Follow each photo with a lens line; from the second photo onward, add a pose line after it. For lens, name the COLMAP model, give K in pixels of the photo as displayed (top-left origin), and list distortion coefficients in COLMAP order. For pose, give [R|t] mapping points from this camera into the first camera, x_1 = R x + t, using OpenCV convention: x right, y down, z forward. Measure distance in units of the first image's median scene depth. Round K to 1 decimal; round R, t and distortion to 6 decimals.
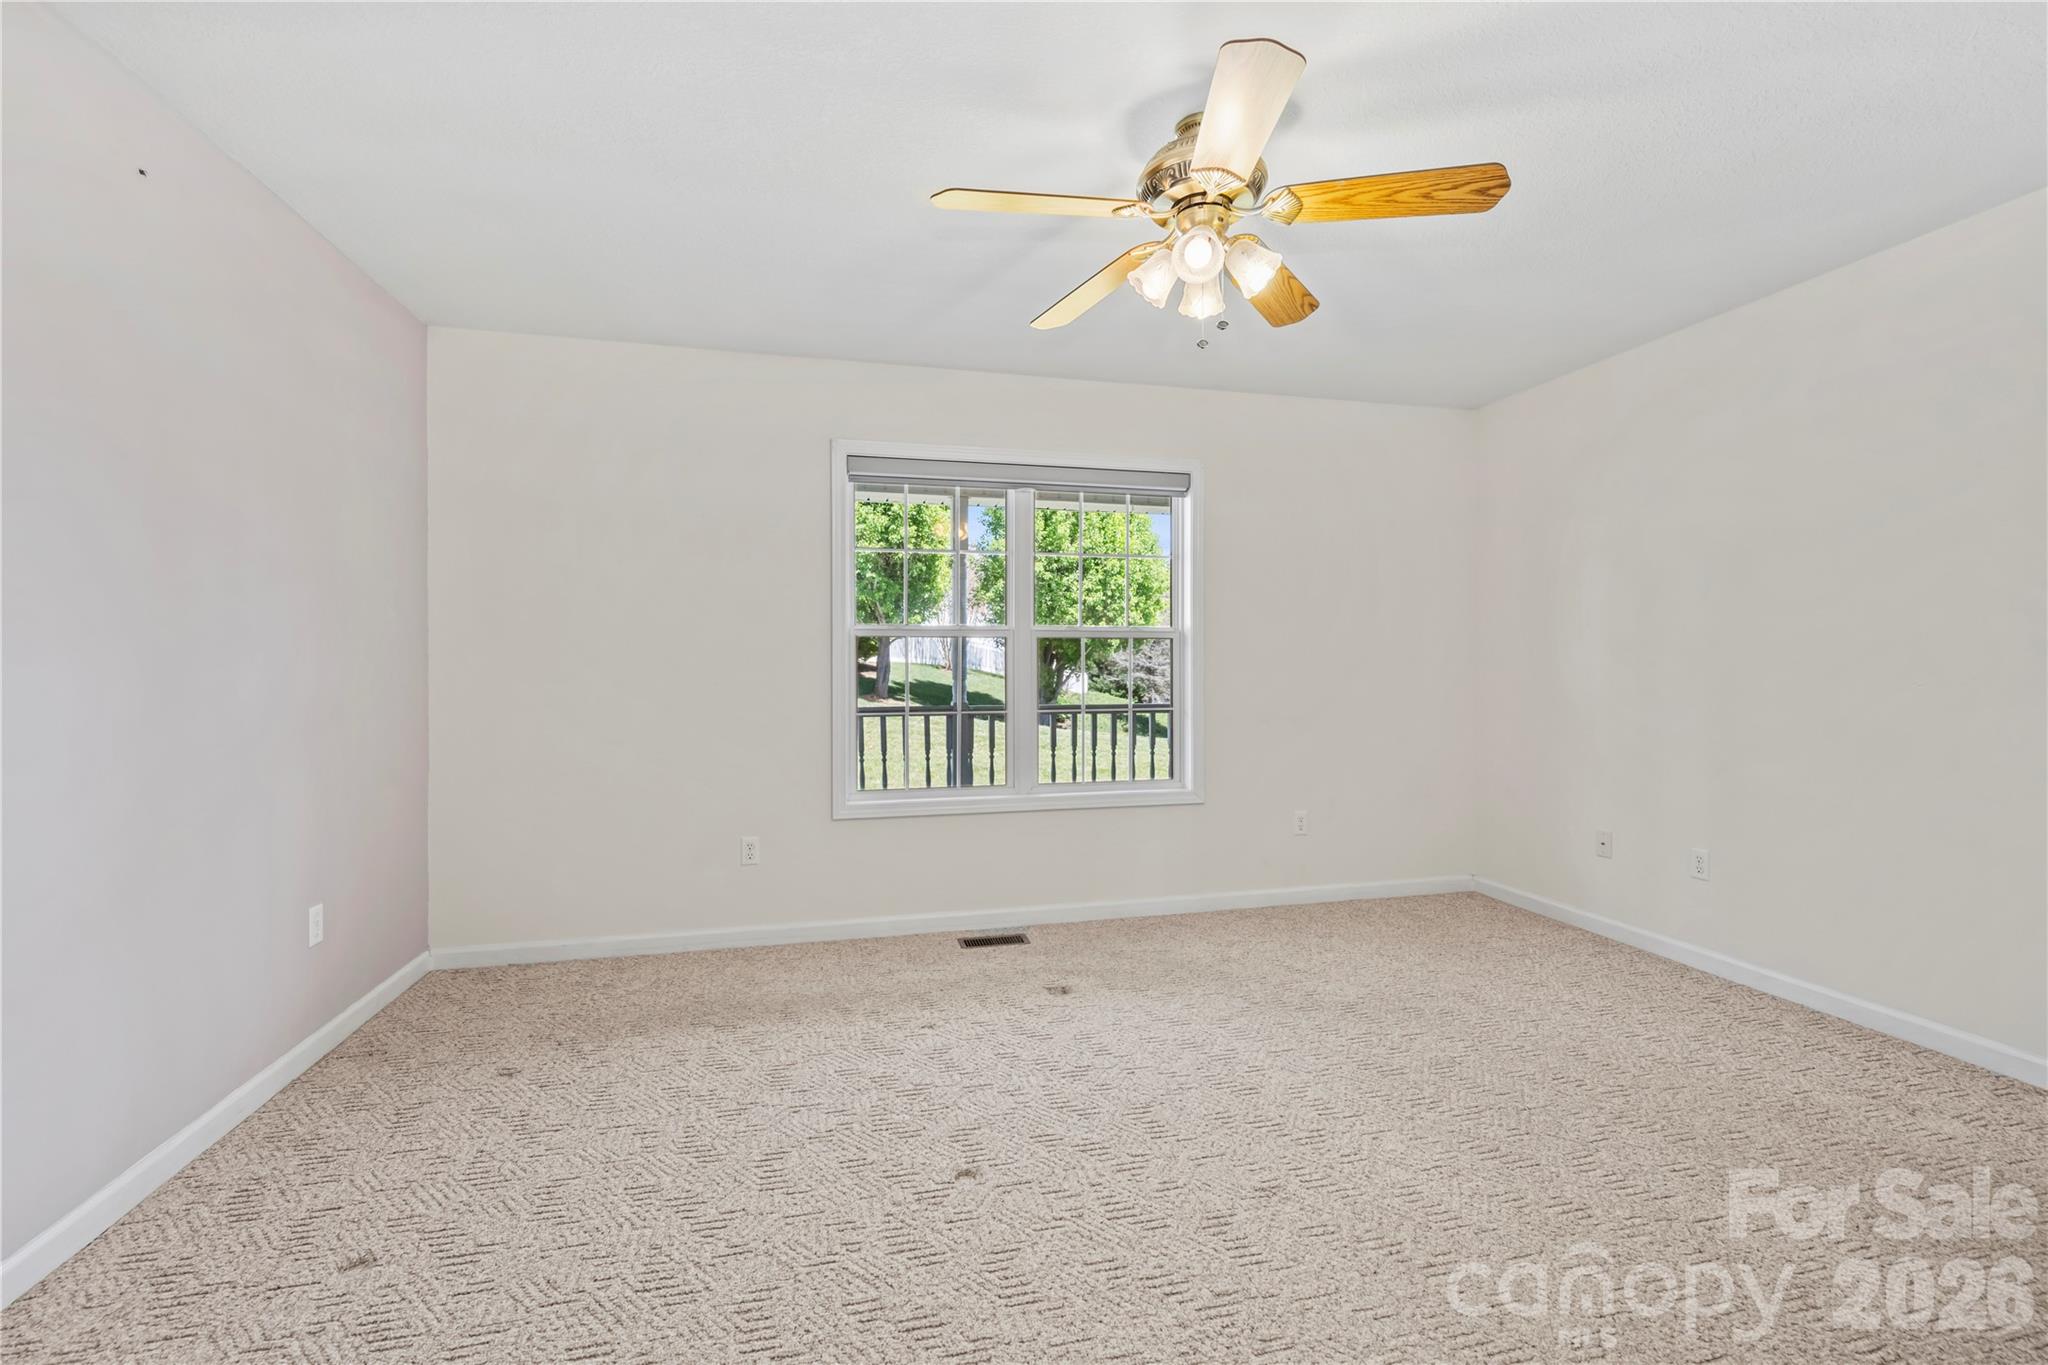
lens RADIAL K [[861.4, 0, 1024.0], [0, 861.4, 682.5], [0, 0, 1]] dist [0.001056, -0.000037]
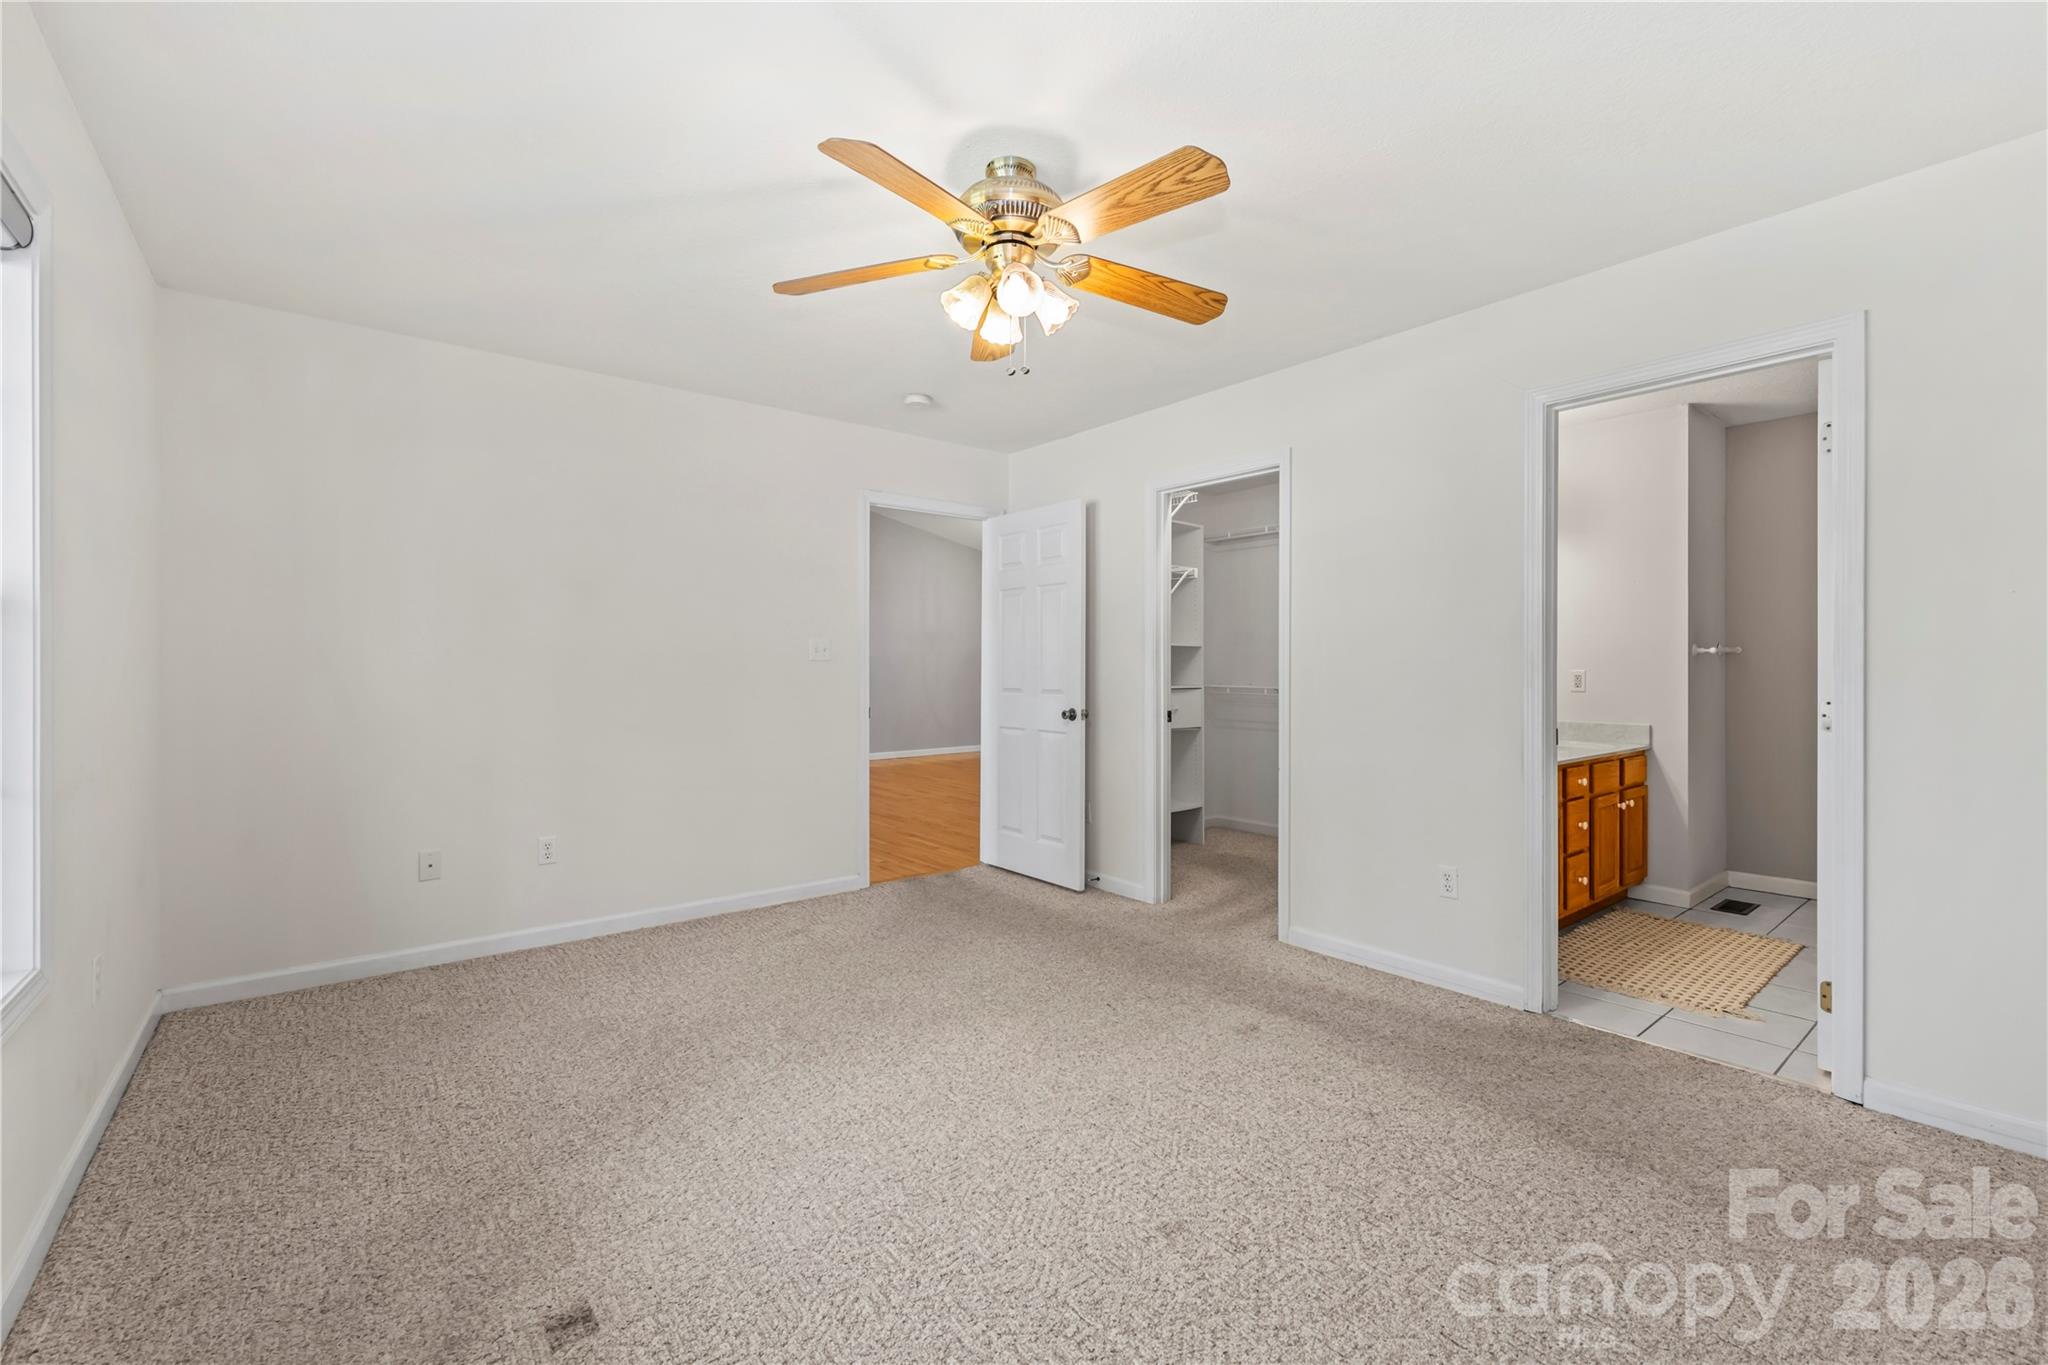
lens RADIAL K [[861.4, 0, 1024.0], [0, 861.4, 682.5], [0, 0, 1]] dist [0.001056, -0.000037]
pose [[-0.432624, -0.006121, 0.901554, -0.479769], [0.020588, 0.999649, 0.016666, -0.012733], [-0.901340, 0.025771, -0.432346, 0.909376]]
